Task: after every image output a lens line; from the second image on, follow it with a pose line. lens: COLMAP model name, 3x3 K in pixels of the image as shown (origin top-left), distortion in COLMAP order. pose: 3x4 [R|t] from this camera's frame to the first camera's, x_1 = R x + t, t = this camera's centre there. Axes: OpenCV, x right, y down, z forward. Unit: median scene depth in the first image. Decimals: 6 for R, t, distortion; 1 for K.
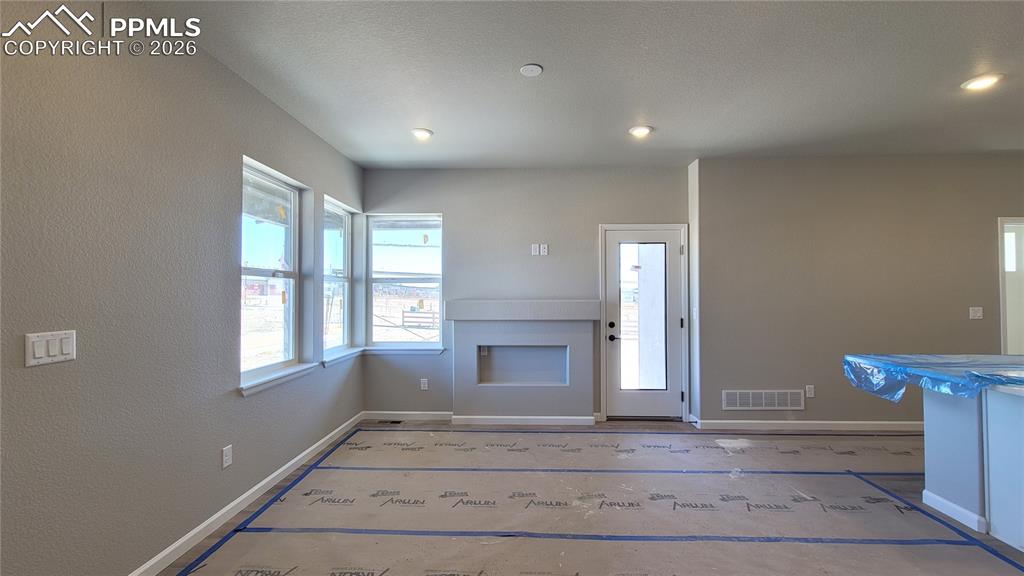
lens RADIAL K [[416.1, 0, 515.4], [0, 416.1, 289.2], [0, 0, 1]] dist [-0.001777, -0.000224]
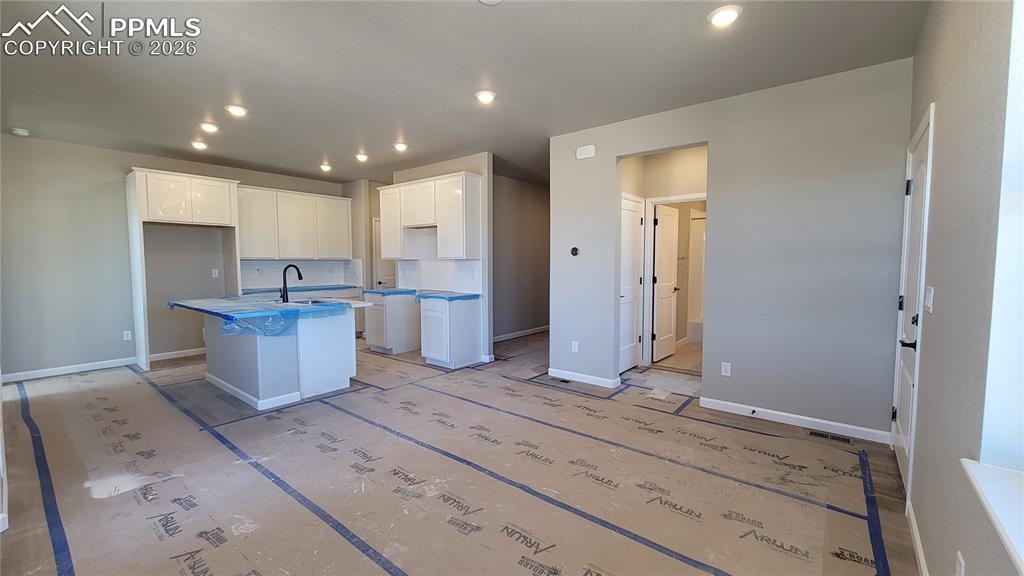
lens RADIAL K [[416.1, 0, 514.7], [0, 416.1, 288.8], [0, 0, 1]] dist [-0.001777, -0.000224]
pose [[-0.801370, -0.036348, 0.597064, -0.326228], [-0.005945, 0.998587, 0.052811, 0.019680], [-0.598139, 0.038772, -0.800454, 1.018748]]
